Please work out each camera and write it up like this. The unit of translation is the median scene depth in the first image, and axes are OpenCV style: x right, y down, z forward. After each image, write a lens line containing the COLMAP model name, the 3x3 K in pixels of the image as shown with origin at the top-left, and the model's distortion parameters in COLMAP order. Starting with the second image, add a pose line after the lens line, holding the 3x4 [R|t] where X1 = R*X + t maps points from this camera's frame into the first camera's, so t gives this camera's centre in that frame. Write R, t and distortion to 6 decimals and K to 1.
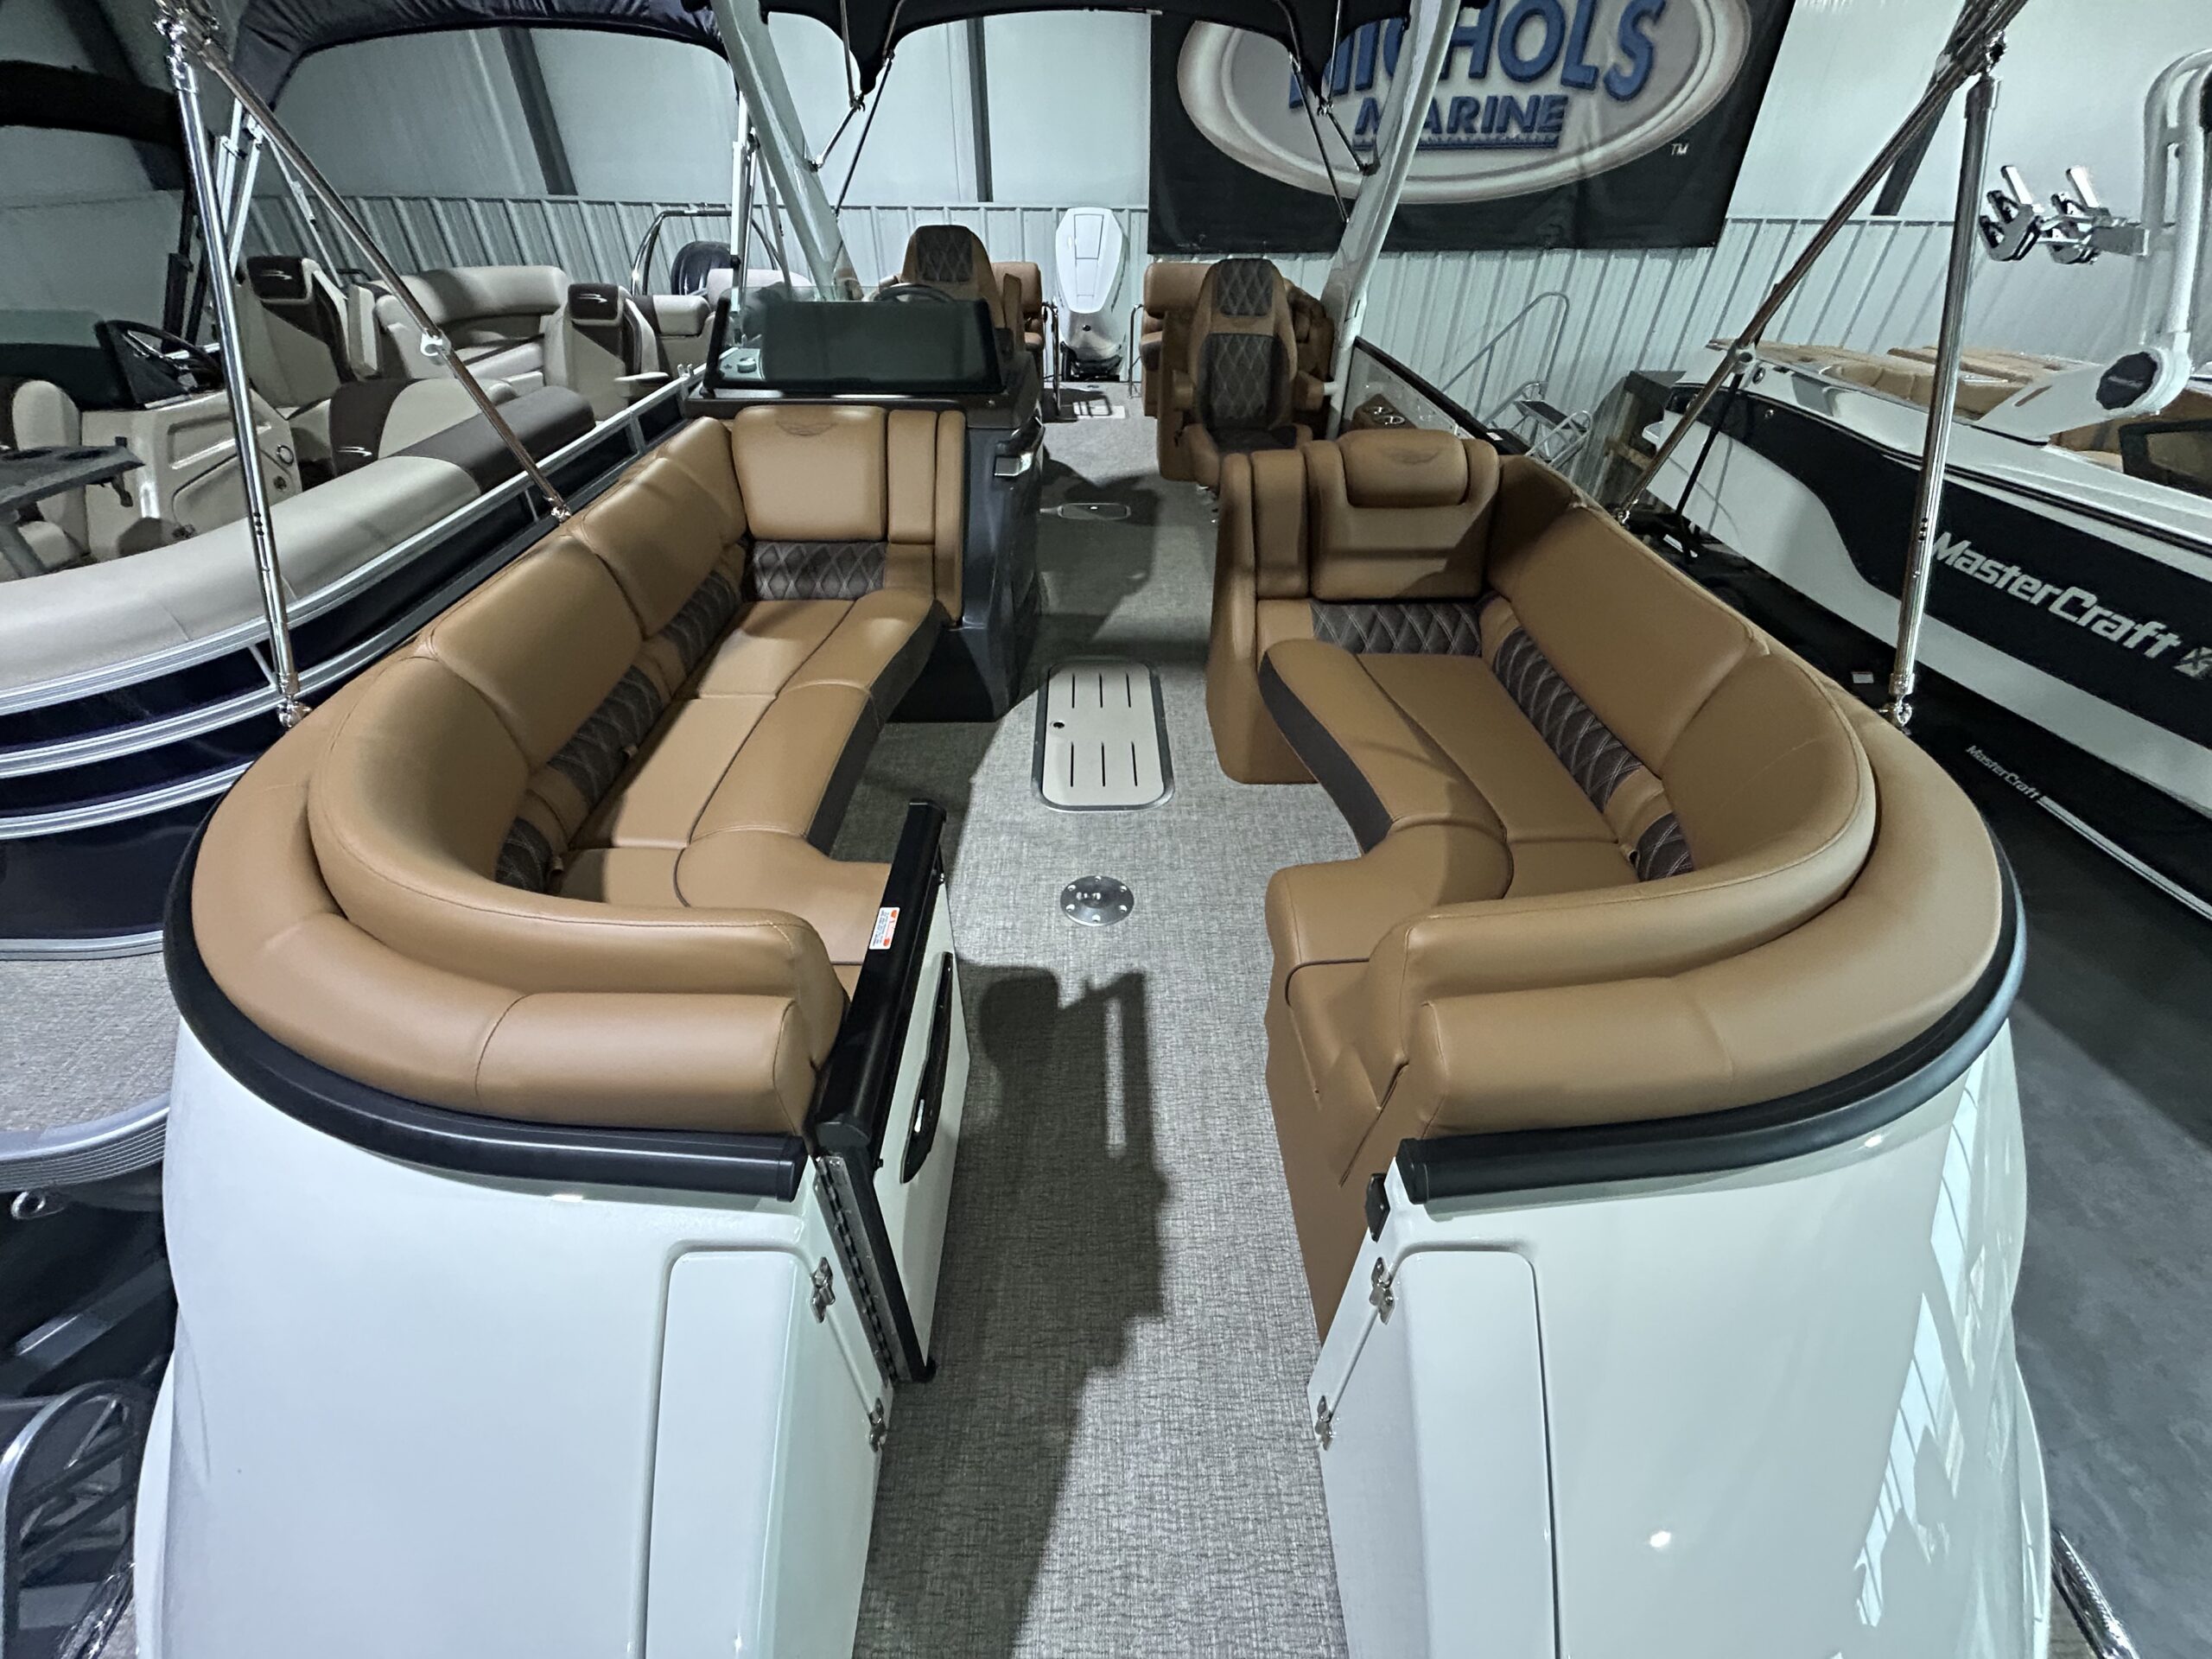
lens RADIAL K [[883.6, 0, 1106.0], [0, 883.6, 829.5], [0, 0, 1]] dist [-0.003436, 0.000214]
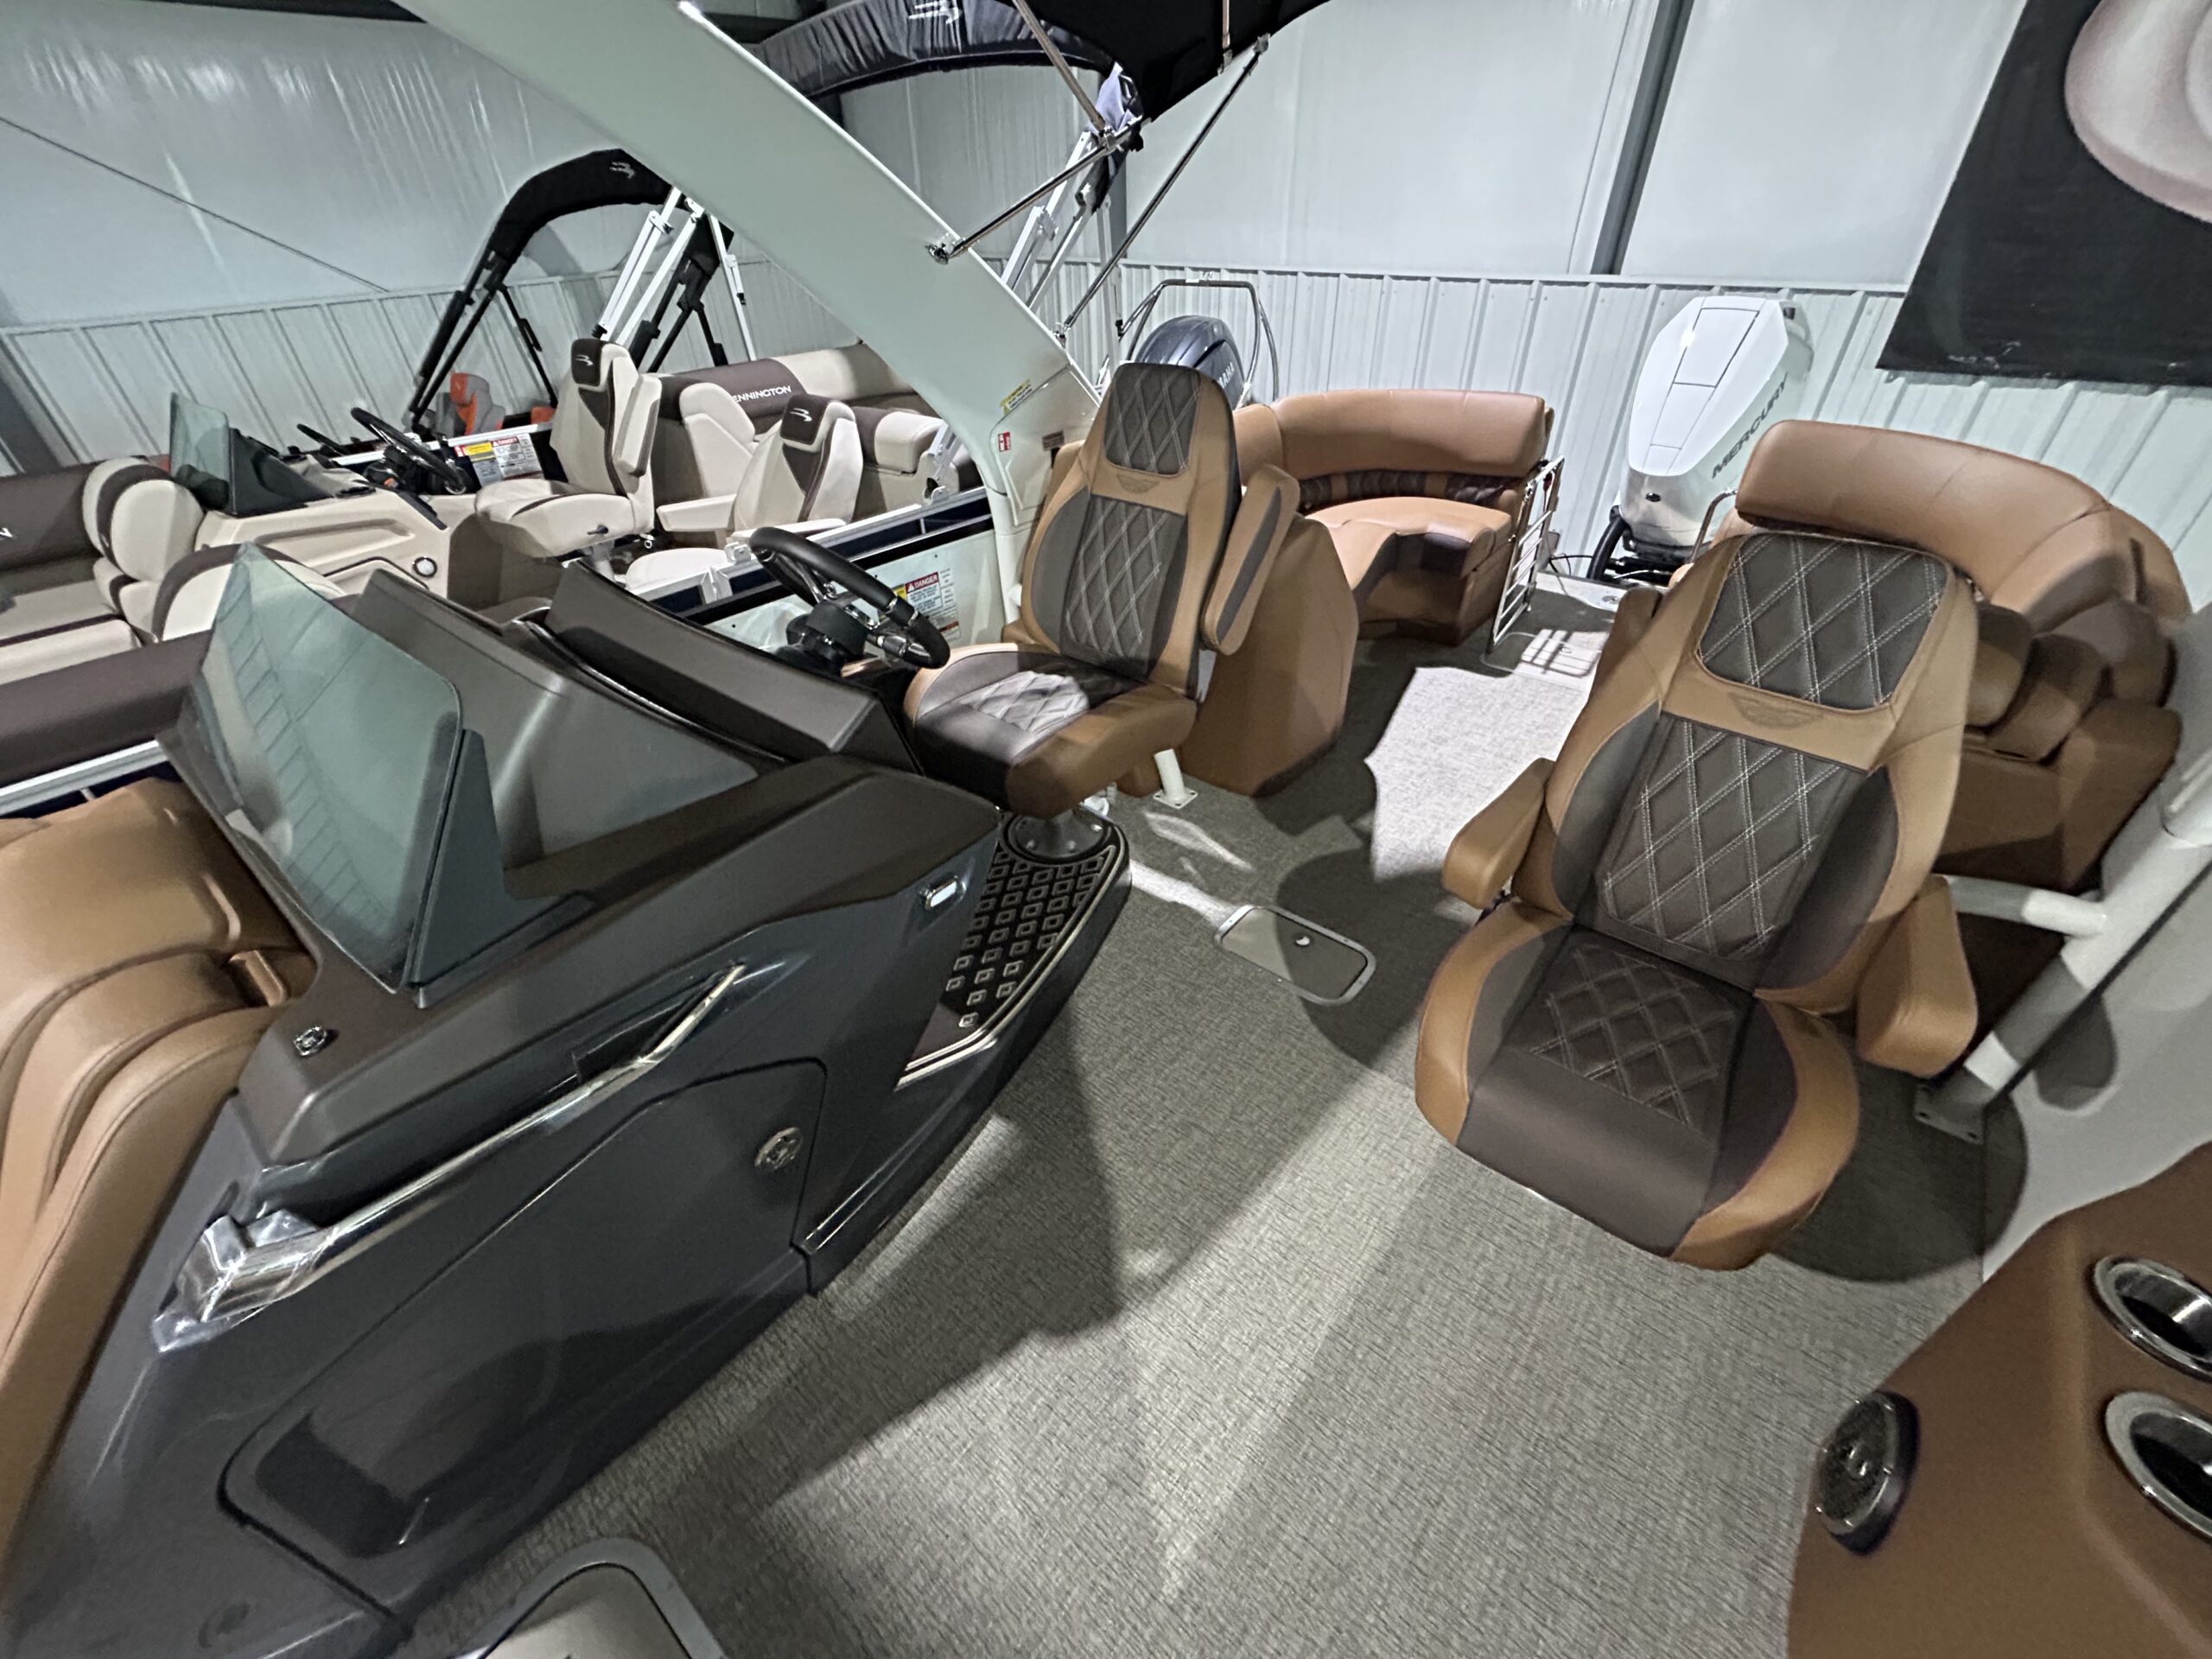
lens RADIAL K [[893.2, 0, 1106.0], [0, 893.2, 829.5], [0, 0, 1]] dist [-0.001573, 0.001034]
pose [[0.764740, 0.355864, -0.537154, 0.139282], [-0.374099, 0.923972, 0.079530, -0.403428], [0.524617, 0.140129, 0.839727, 0.505931]]
